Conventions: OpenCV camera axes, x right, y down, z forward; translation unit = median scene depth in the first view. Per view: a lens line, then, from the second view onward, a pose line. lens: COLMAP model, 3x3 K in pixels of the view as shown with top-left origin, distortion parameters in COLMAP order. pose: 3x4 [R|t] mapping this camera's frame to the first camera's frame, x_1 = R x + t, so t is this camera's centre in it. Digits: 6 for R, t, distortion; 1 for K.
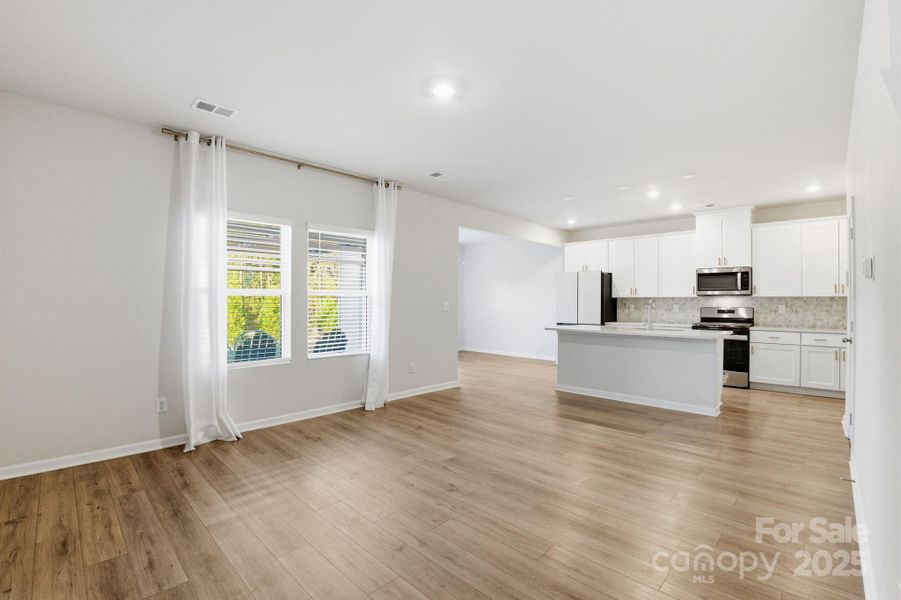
lens RADIAL K [[393.8, 0, 446.0], [0, 393.8, 301.3], [0, 0, 1]] dist [-0.026984, -0.000052]
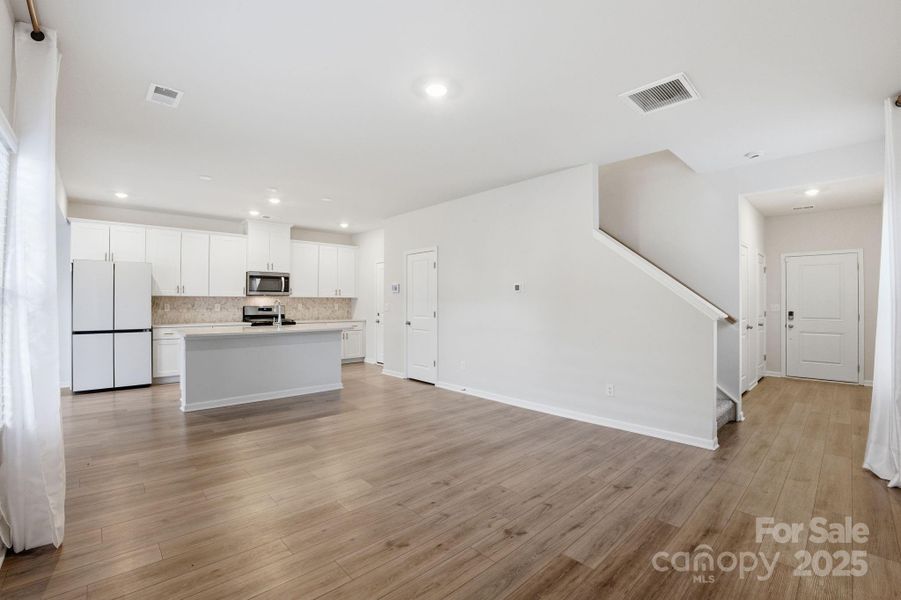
lens RADIAL K [[393.8, 0, 446.0], [0, 393.8, 301.3], [0, 0, 1]] dist [-0.026984, -0.000052]
pose [[0.061568, -0.000333, 0.998103, -0.447920], [-0.003640, 0.999993, 0.000558, -0.000590], [-0.998096, -0.003667, 0.061566, 0.411314]]
